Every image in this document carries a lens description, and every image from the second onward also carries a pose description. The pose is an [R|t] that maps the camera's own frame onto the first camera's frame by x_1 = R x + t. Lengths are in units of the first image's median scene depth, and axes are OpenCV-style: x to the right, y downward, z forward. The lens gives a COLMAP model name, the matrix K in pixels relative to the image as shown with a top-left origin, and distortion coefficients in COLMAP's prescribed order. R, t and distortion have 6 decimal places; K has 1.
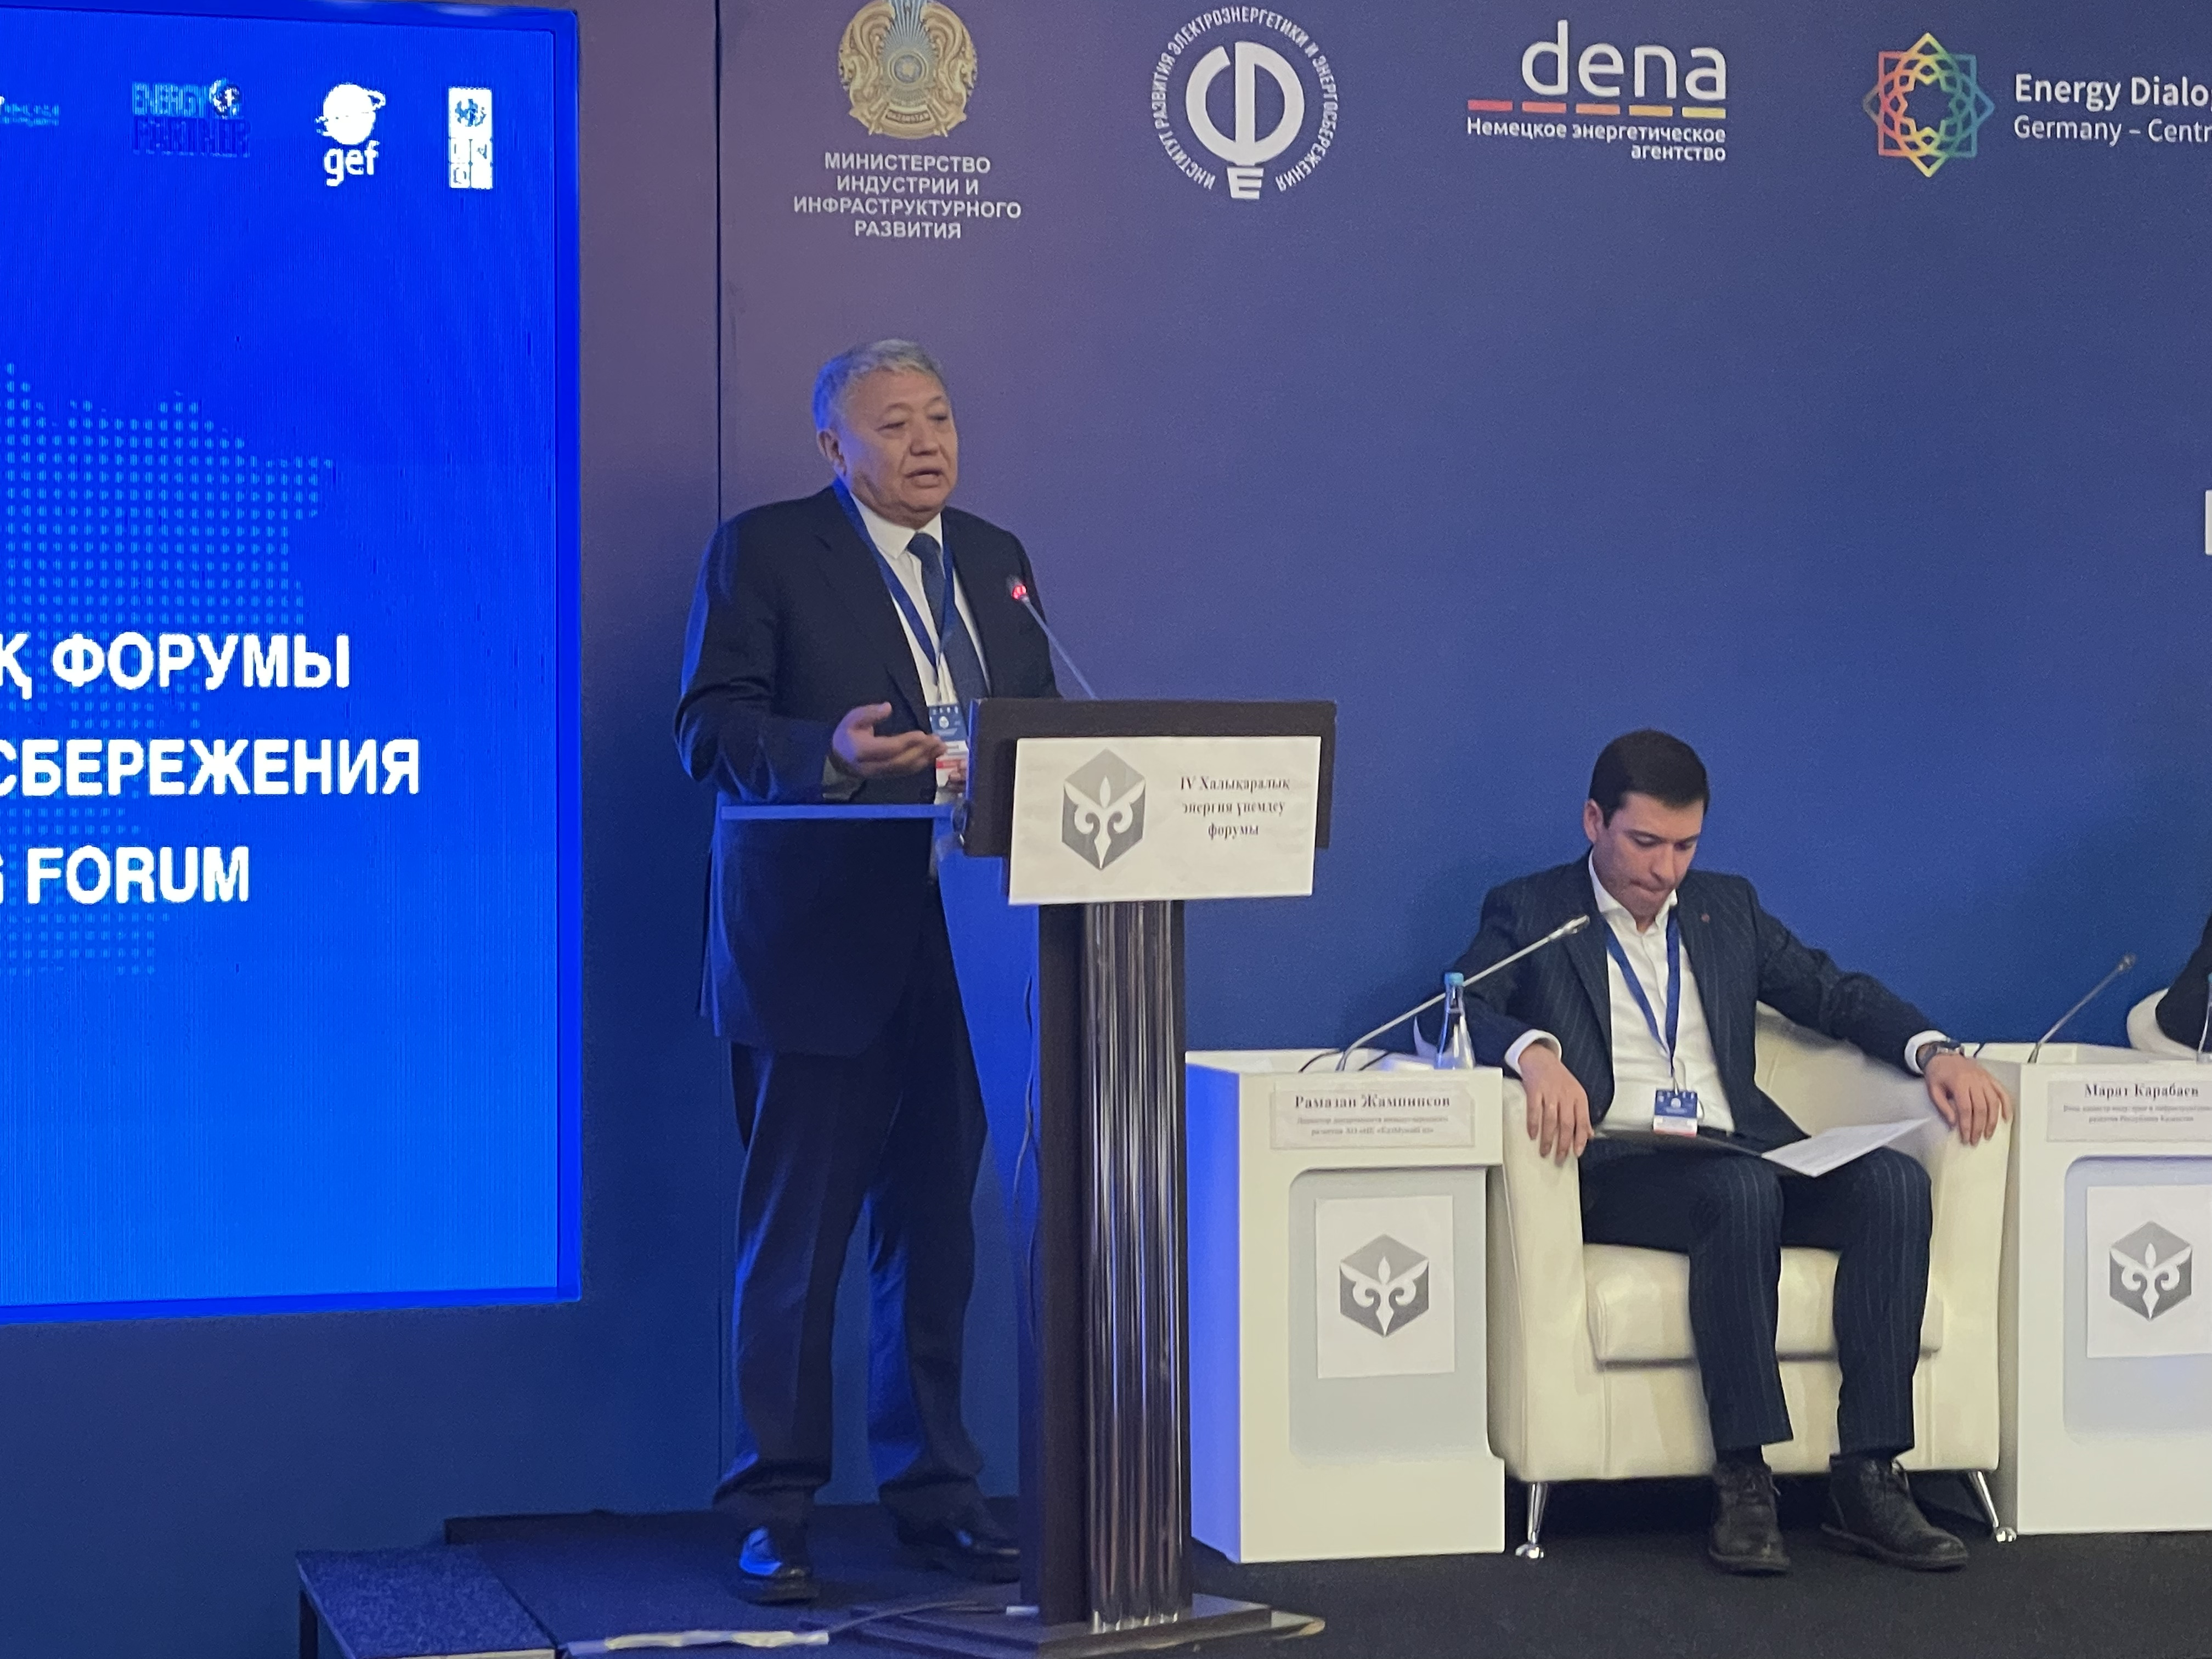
lens RADIAL K [[5148.9, 0, 1139.3], [0, 5148.9, 753.4], [0, 0, 1]] dist [0.051693, 0.000000]
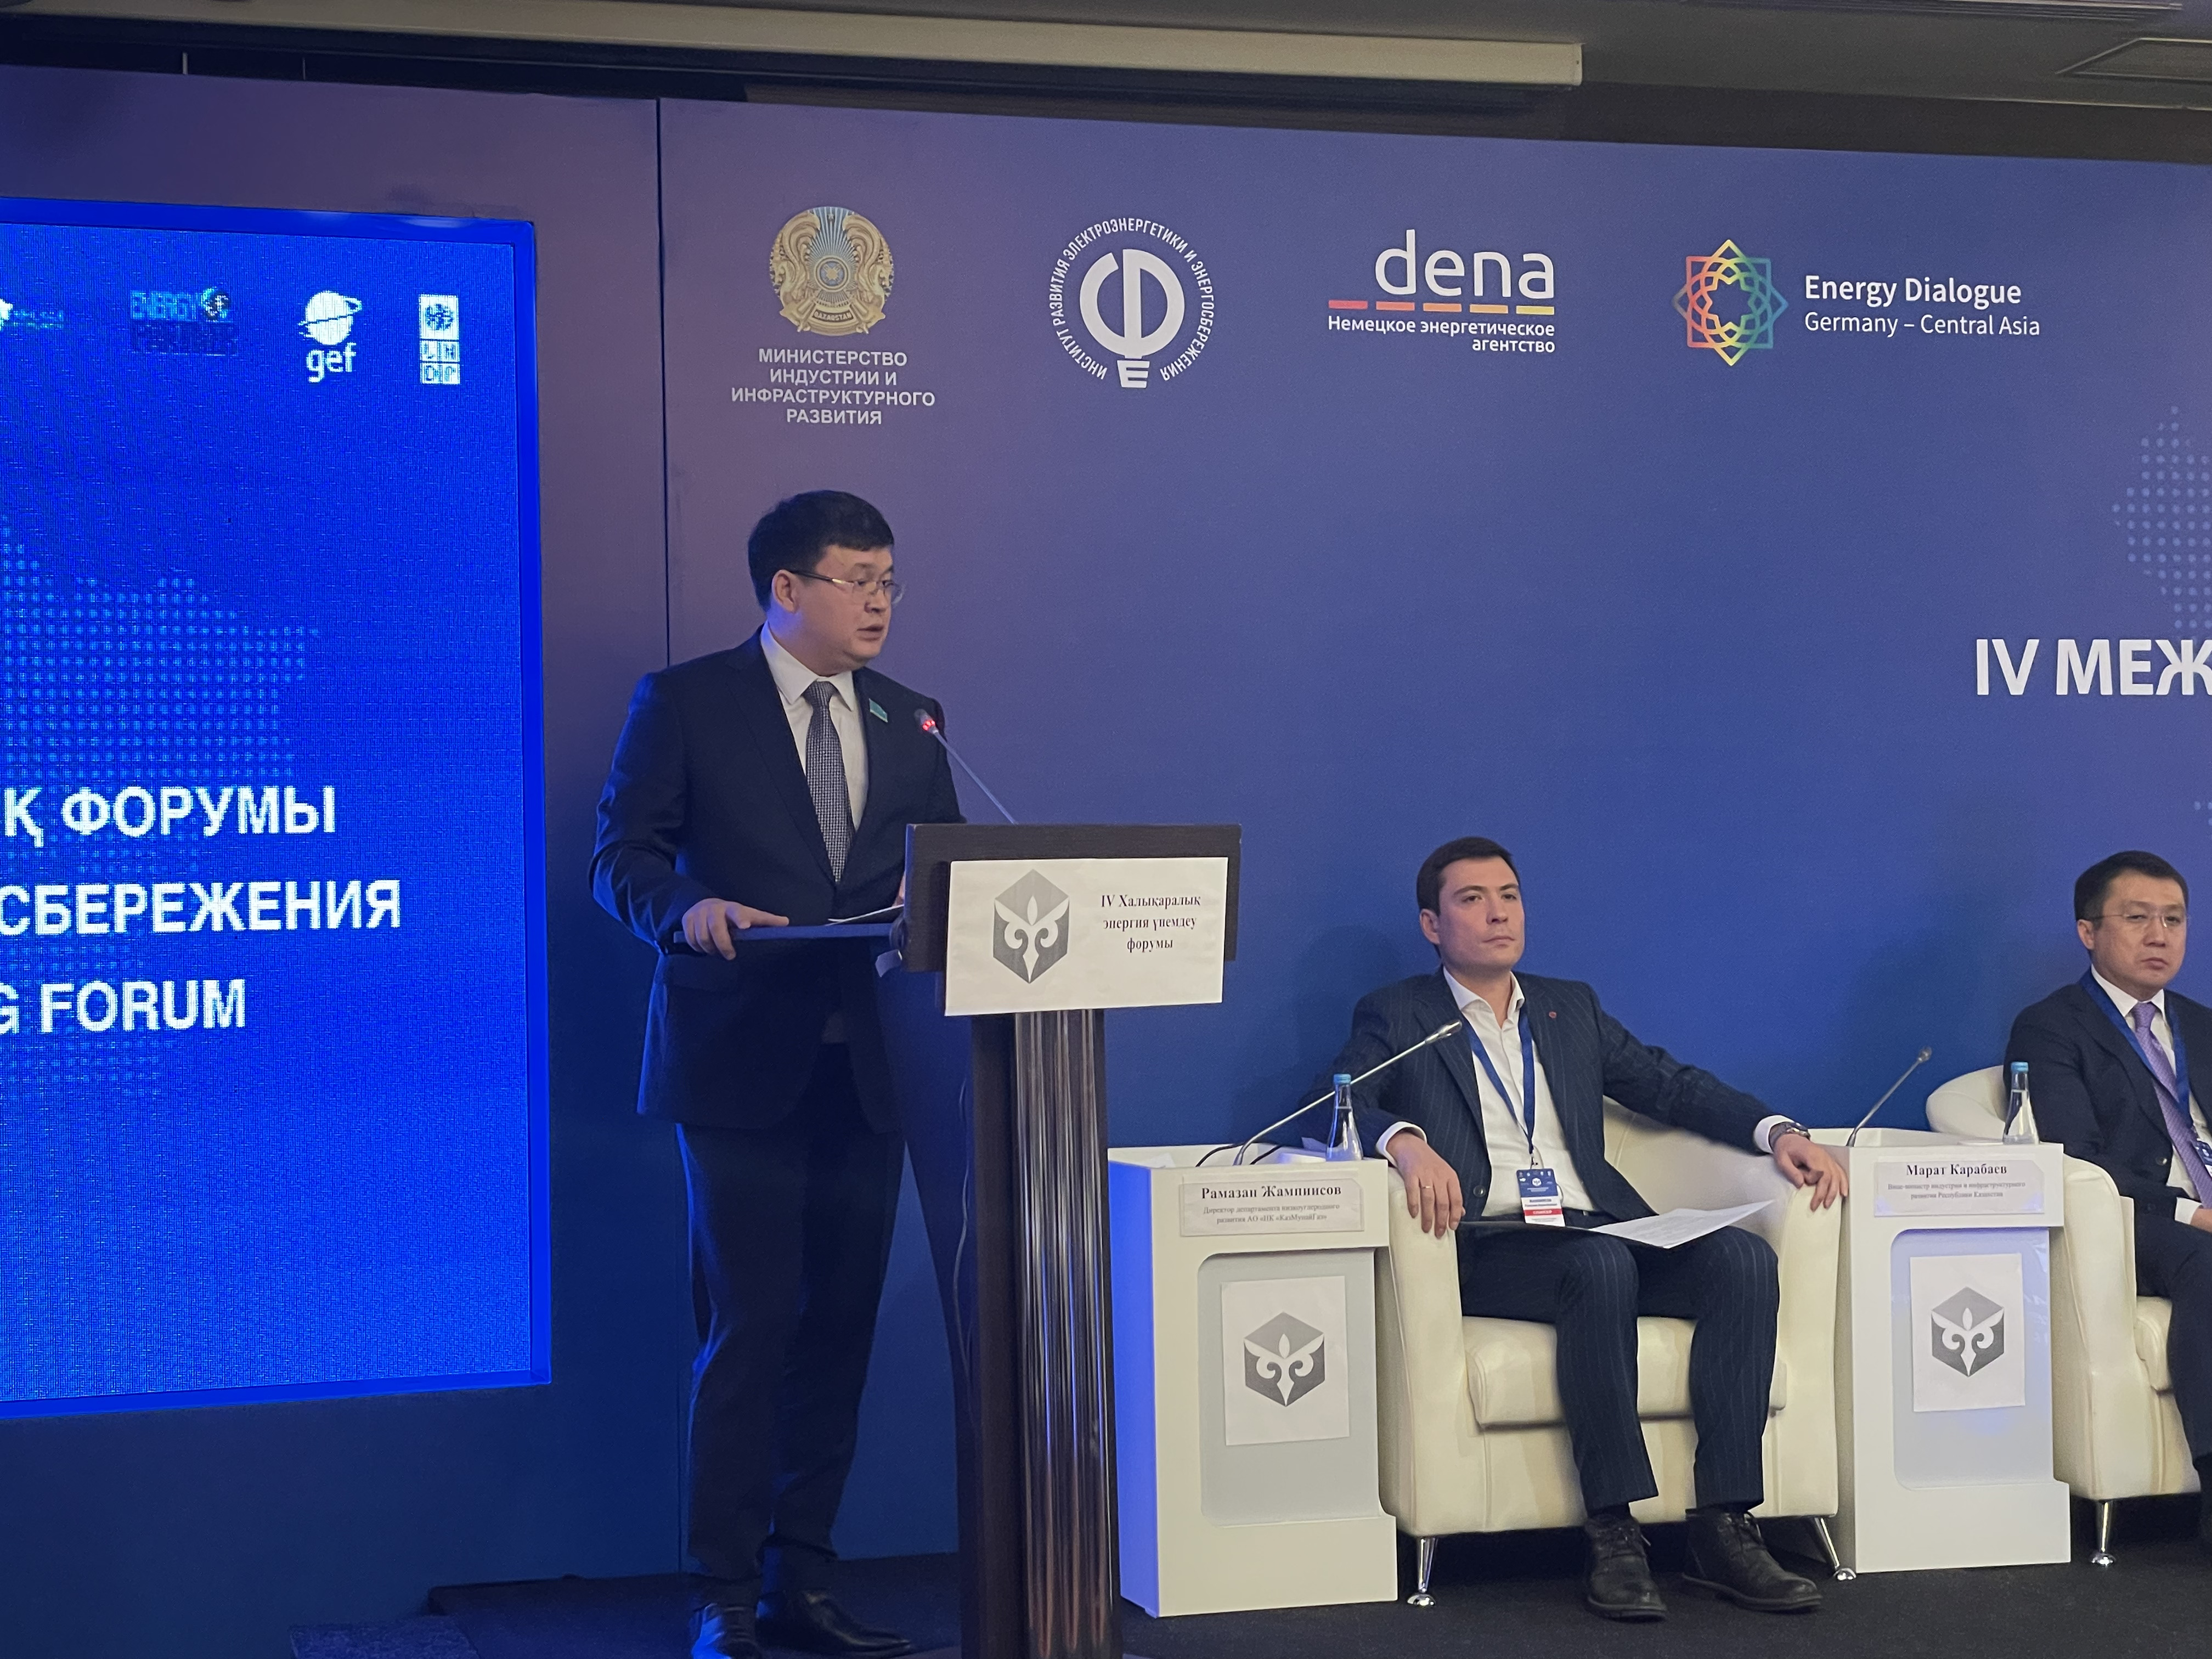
lens RADIAL K [[3890.0, 0, 1104.8], [0, 3890.0, 834.4], [0, 0, 1]] dist [0.085443, 0.000000]
pose [[0.999454, -0.015146, 0.029359, -0.012609], [0.015728, 0.999682, -0.019699, 0.006641], [-0.029051, 0.020150, 0.999375, 0.157353]]
